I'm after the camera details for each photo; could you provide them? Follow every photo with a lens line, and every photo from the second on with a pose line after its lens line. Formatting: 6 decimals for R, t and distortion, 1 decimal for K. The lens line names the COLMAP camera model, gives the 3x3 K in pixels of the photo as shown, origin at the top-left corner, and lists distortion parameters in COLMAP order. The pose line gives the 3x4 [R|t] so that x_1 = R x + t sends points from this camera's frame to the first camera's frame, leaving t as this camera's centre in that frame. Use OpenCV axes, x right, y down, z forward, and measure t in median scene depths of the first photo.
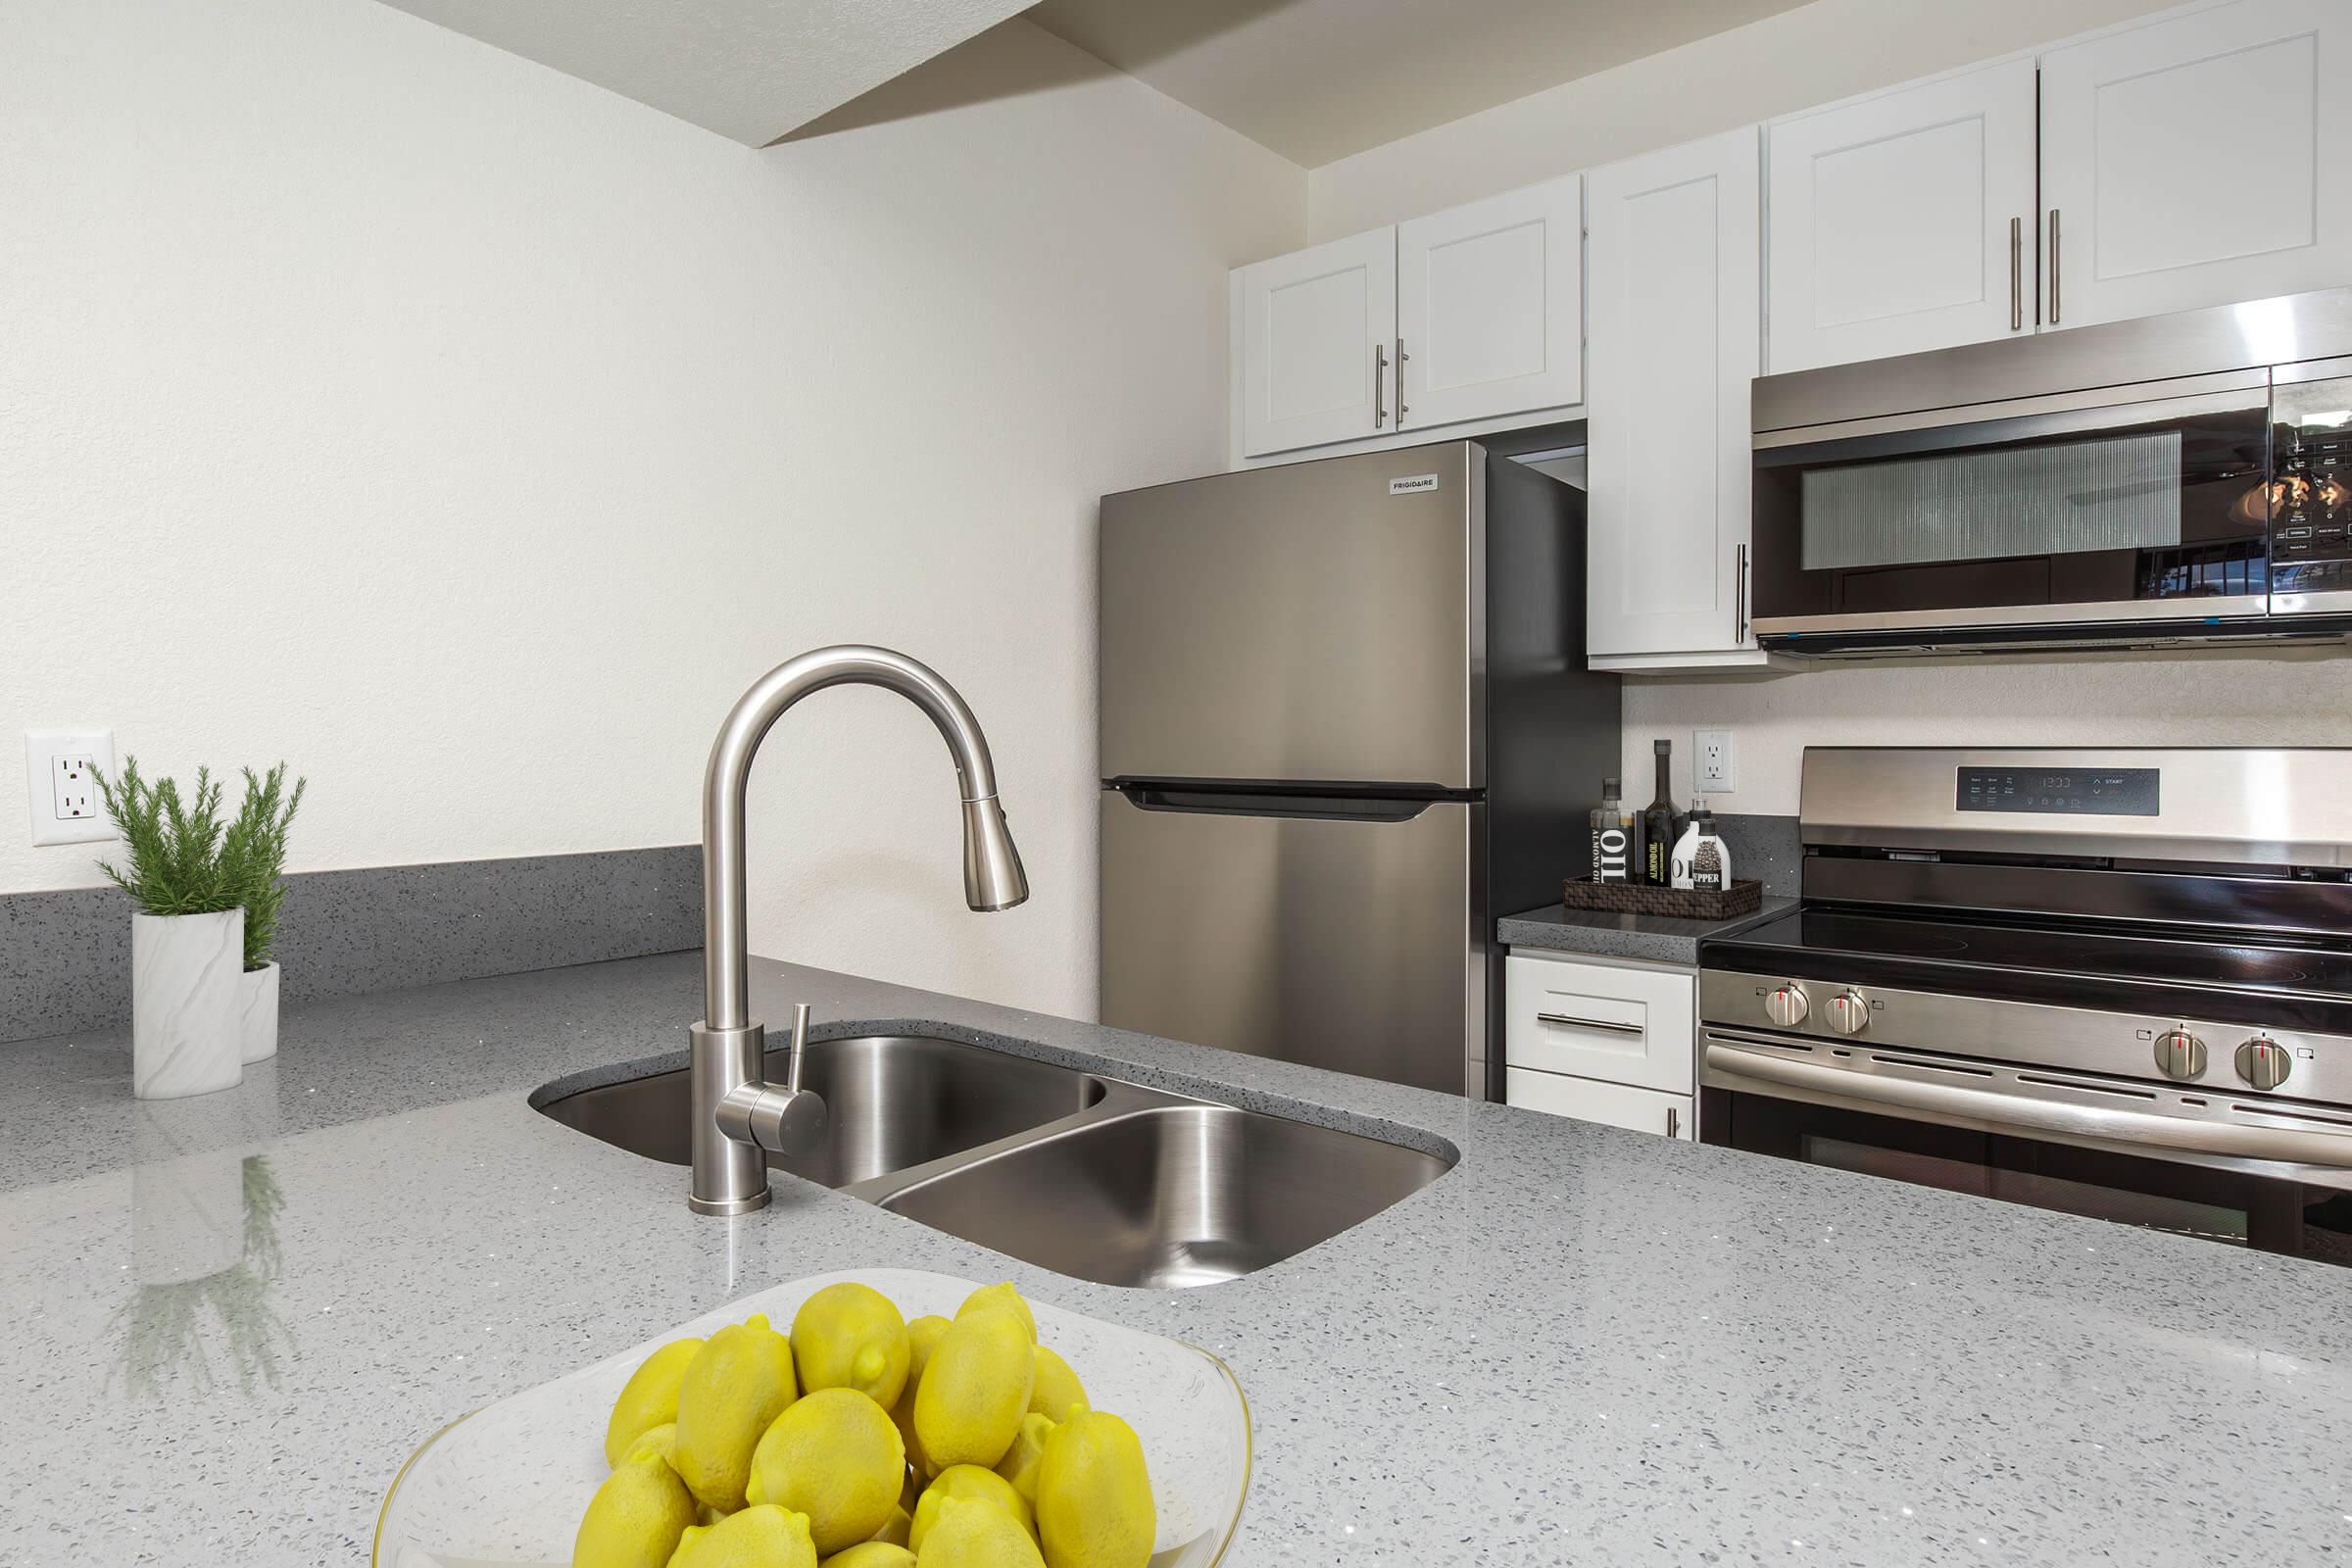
lens RADIAL K [[1301.6, 0, 1176.3], [0, 1301.6, 744.5], [0, 0, 1]] dist [0.000326, 0.000173]
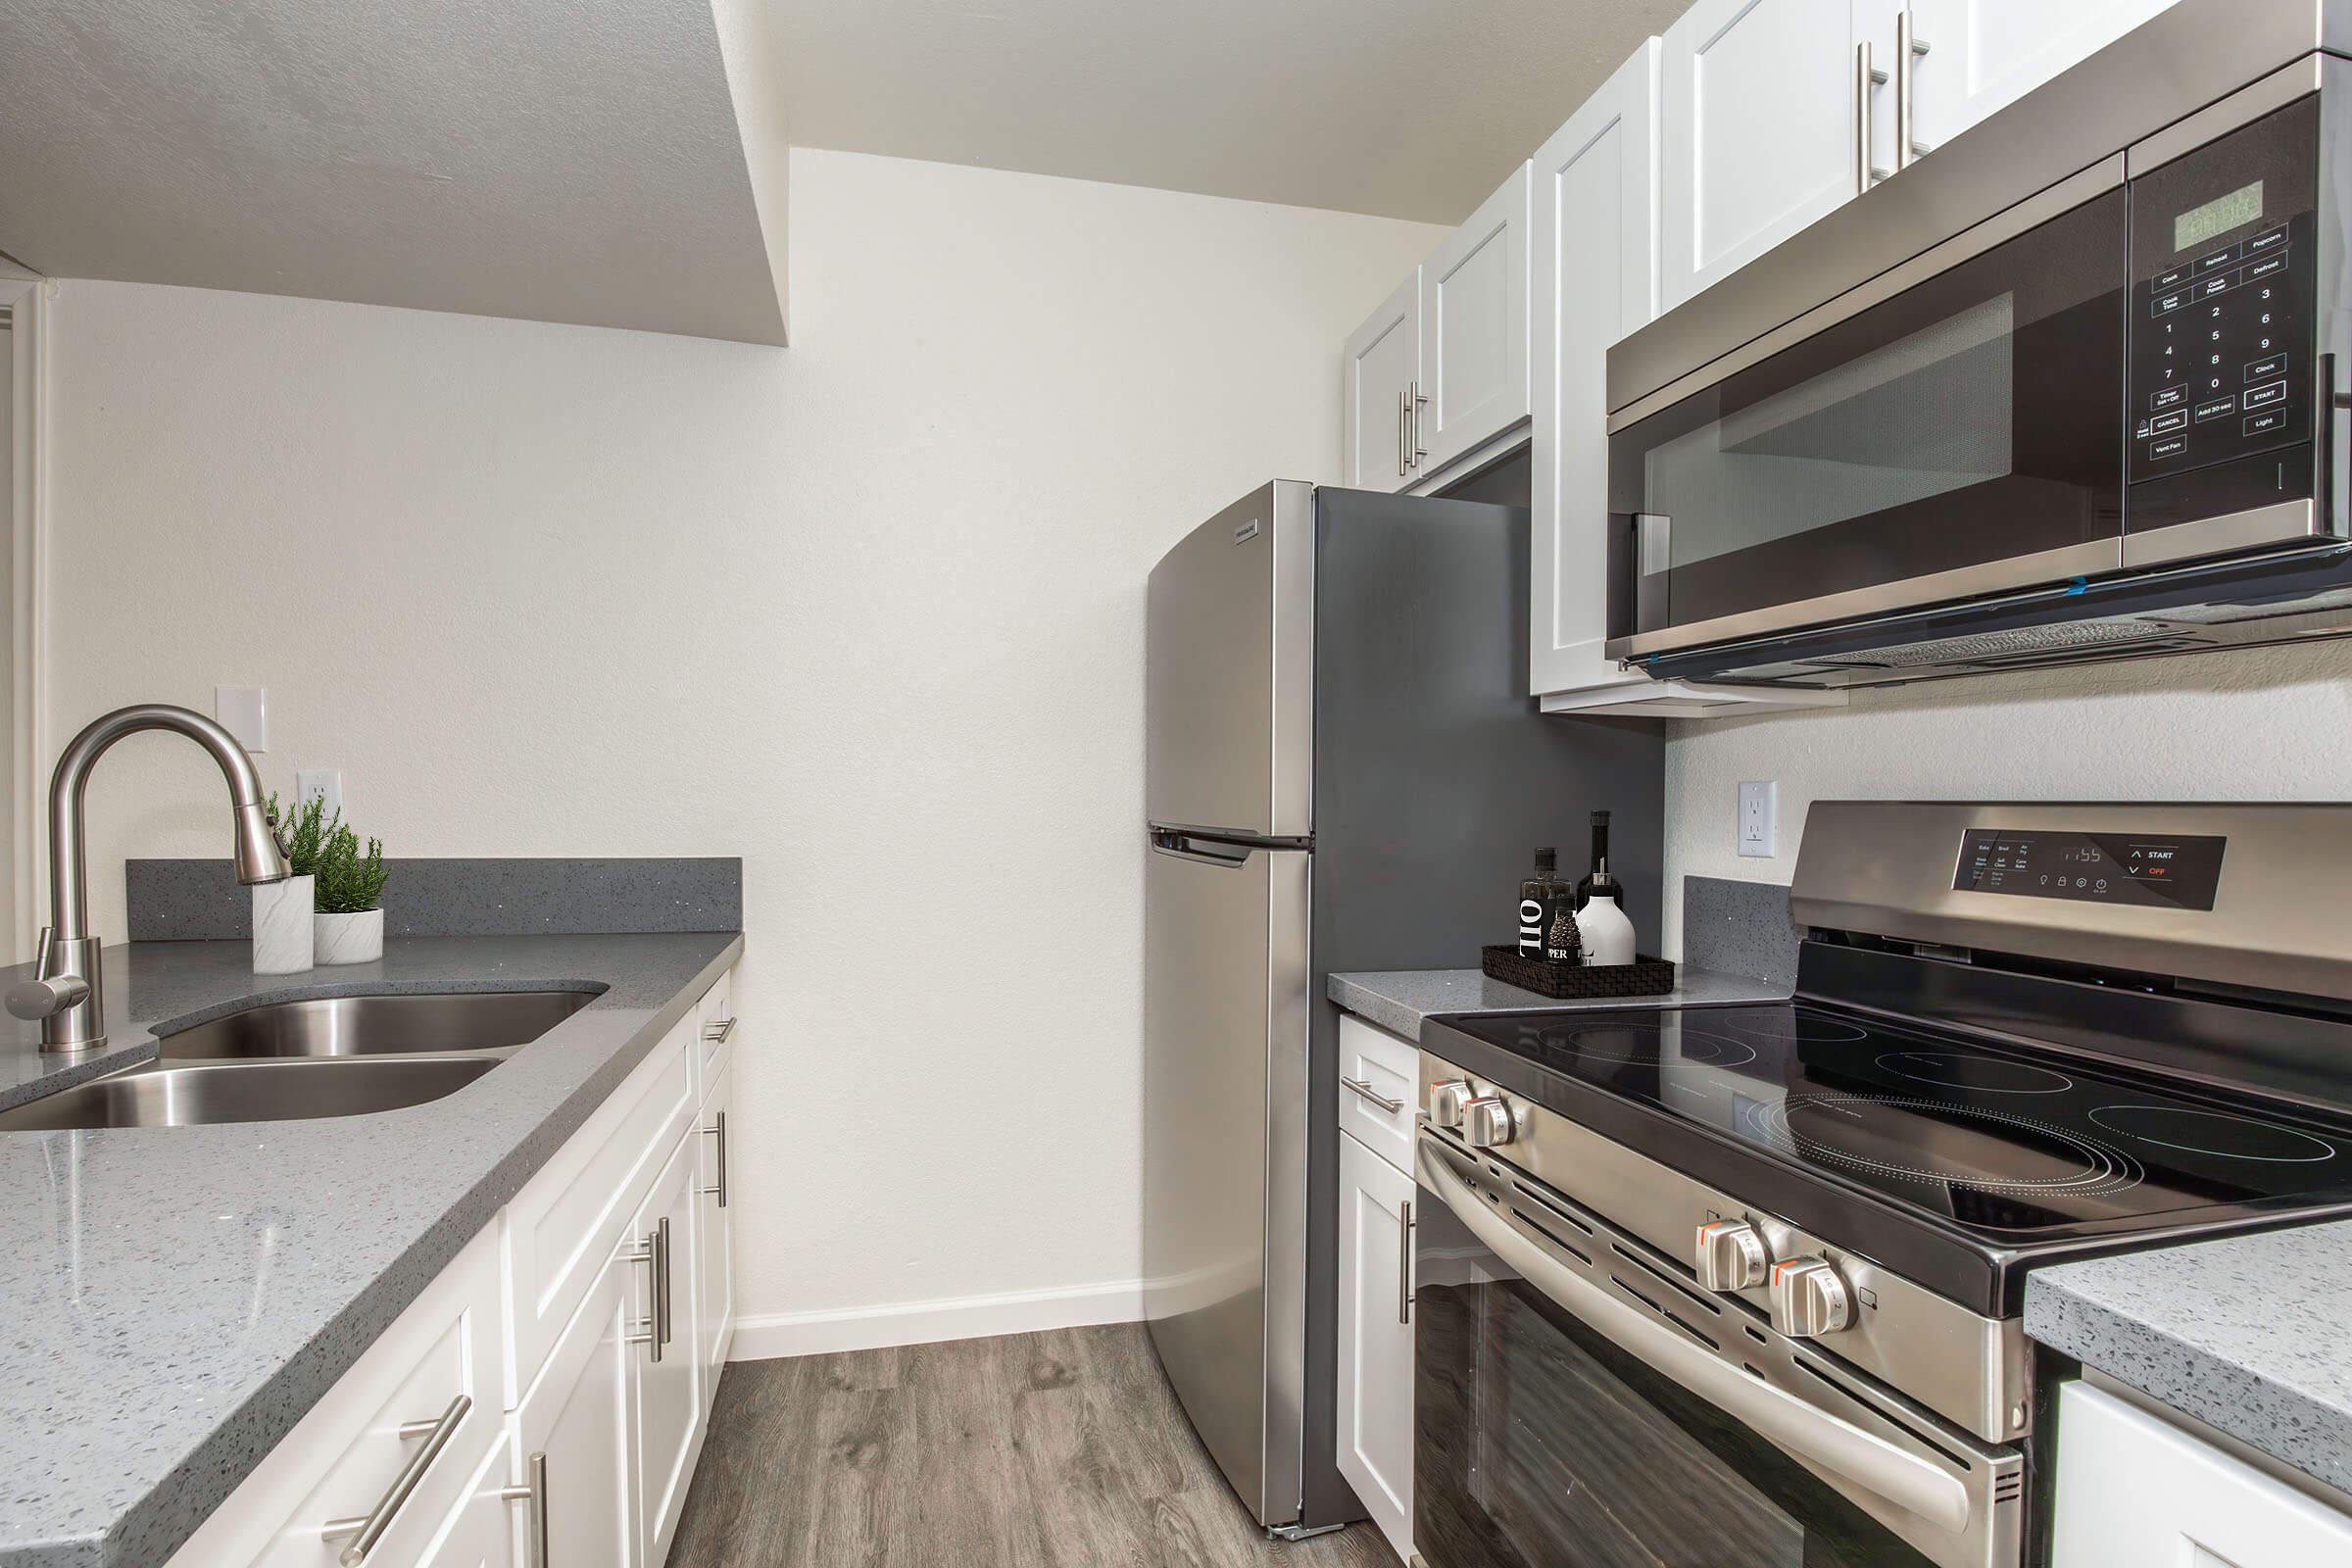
lens RADIAL K [[1121.3, 0, 1182.0], [0, 1121.3, 819.5], [0, 0, 1]] dist [0.000326, 0.000410]
pose [[0.813075, 0.019739, -0.581824, 0.627770], [-0.016398, 0.999805, 0.011003, 0.012663], [0.581928, 0.000595, 0.813240, 0.264840]]
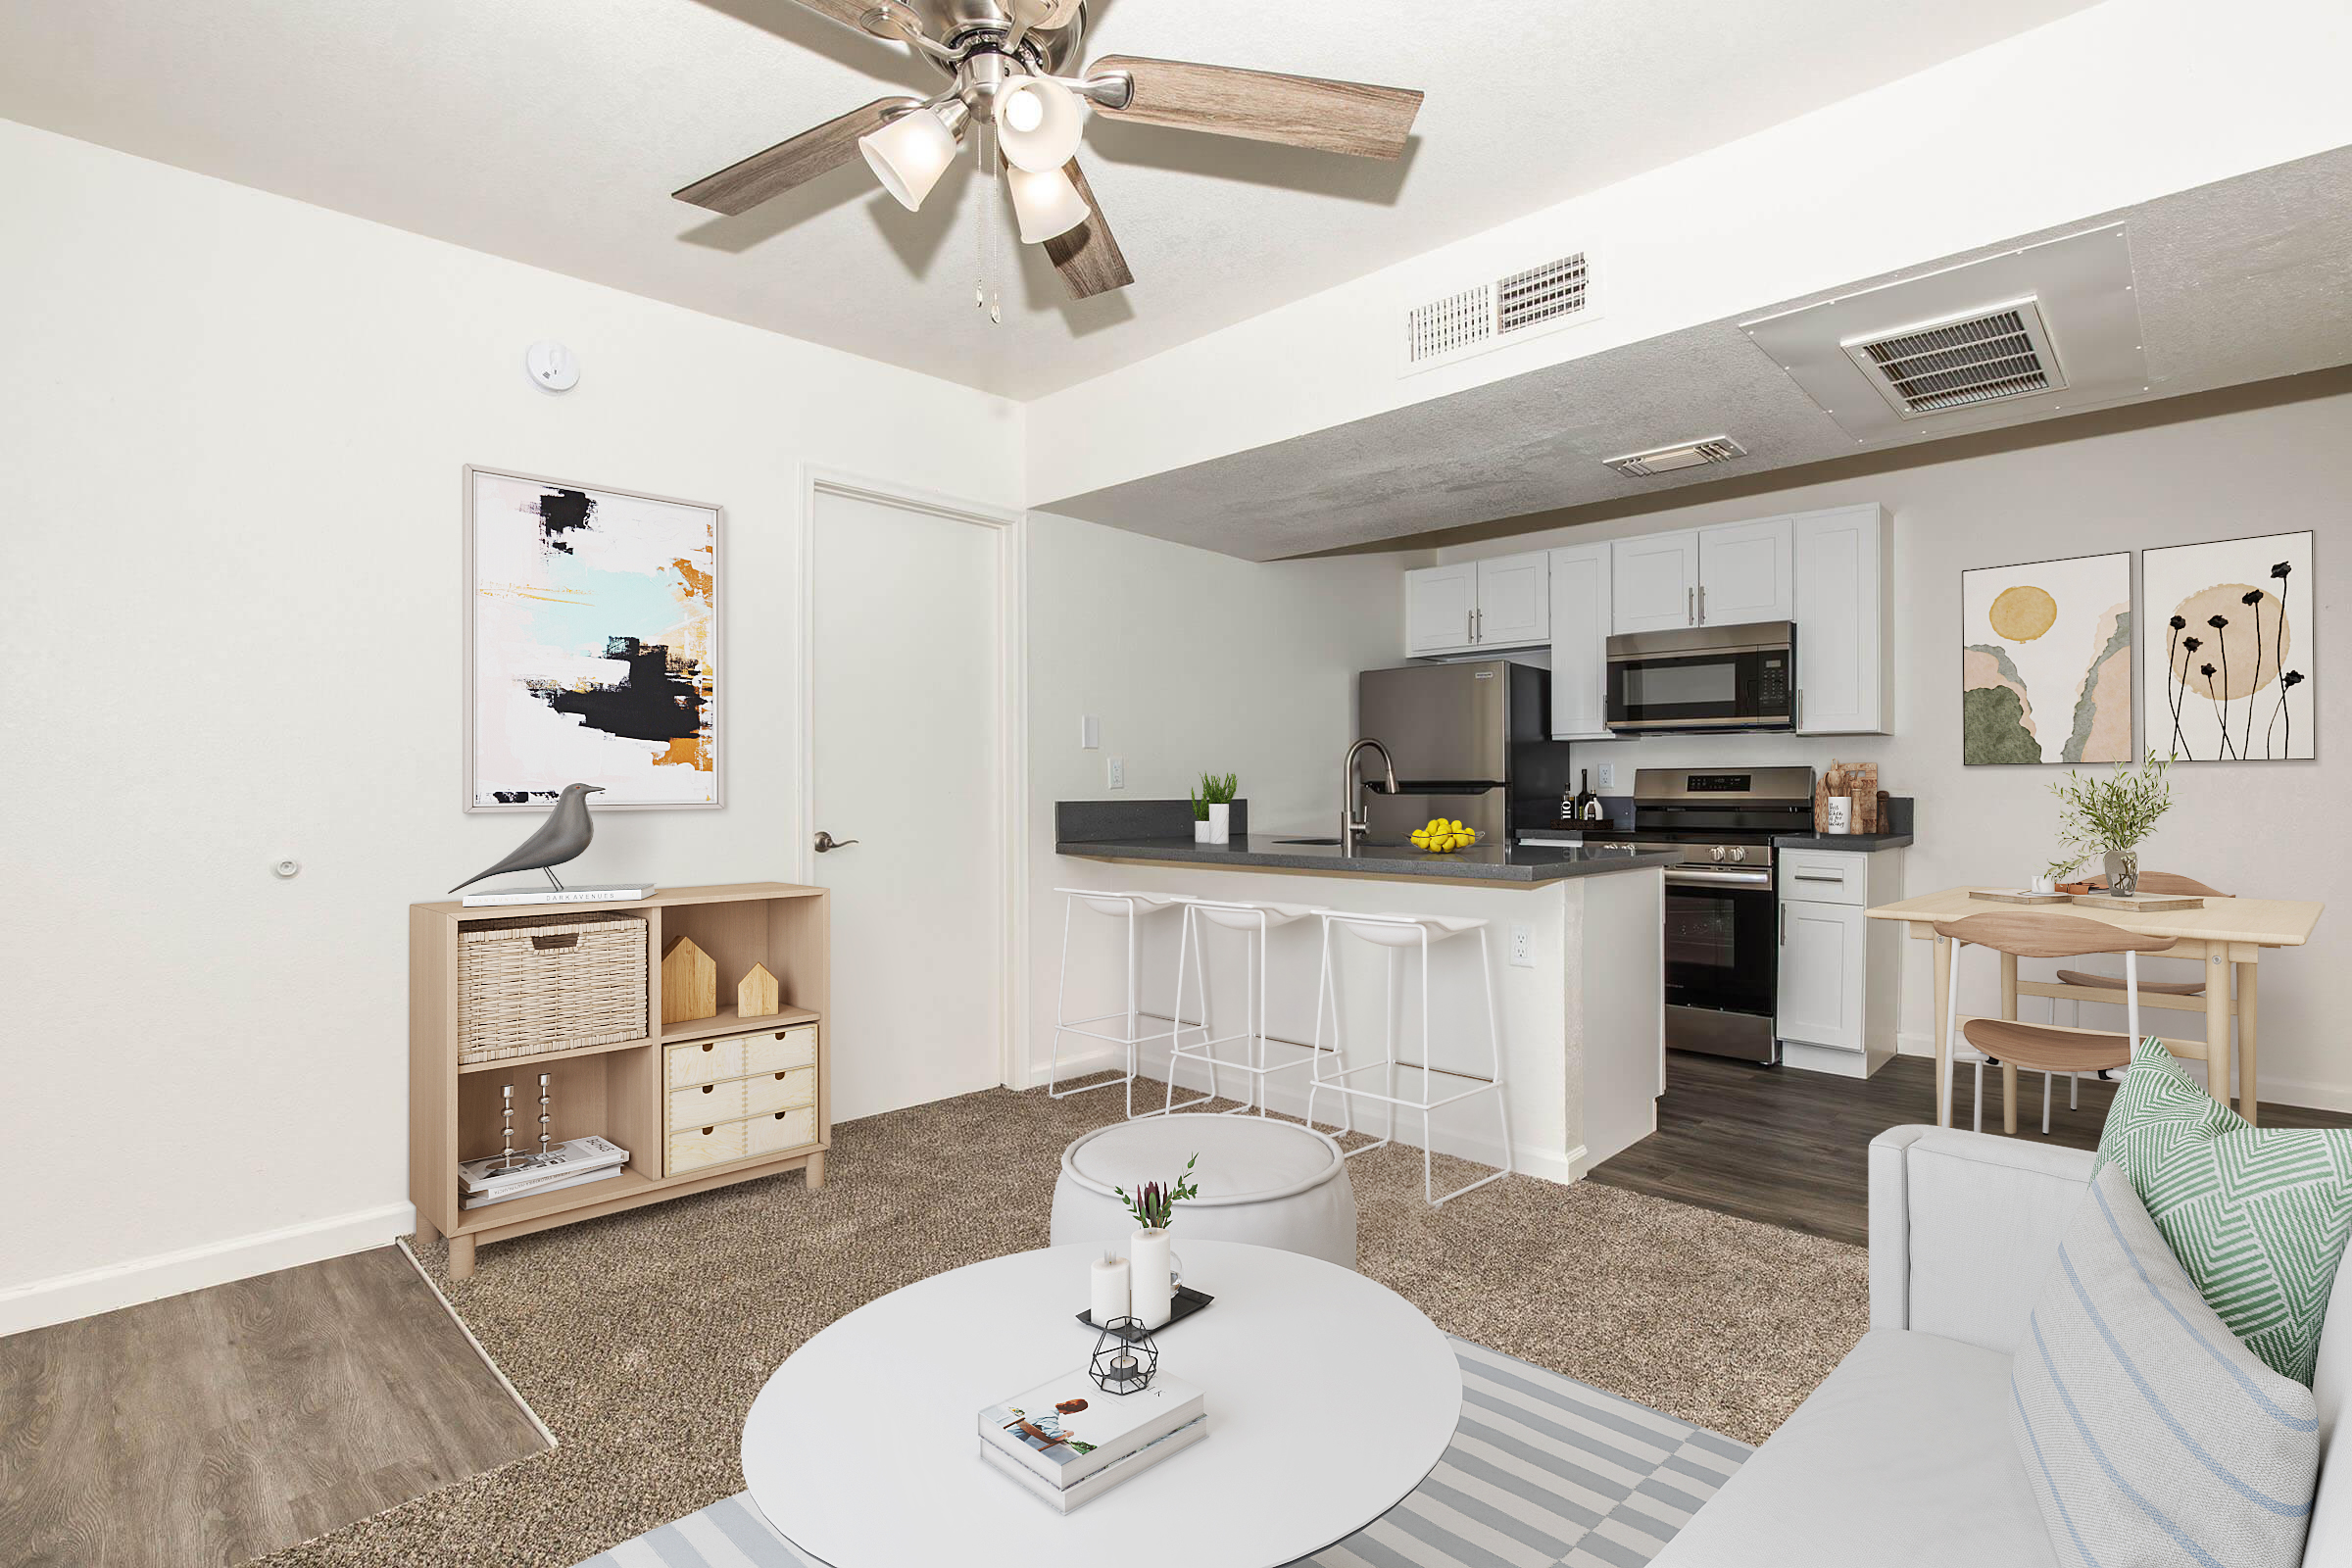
lens RADIAL K [[1129.0, 0, 1189.4], [0, 1129.0, 772.3], [0, 0, 1]] dist [0.002660, 0.001014]
pose [[0.996532, -0.002013, -0.083181, -0.247988], [0.000138, 0.999746, -0.022550, 0.065481], [0.083205, 0.022460, 0.996279, -1.472033]]
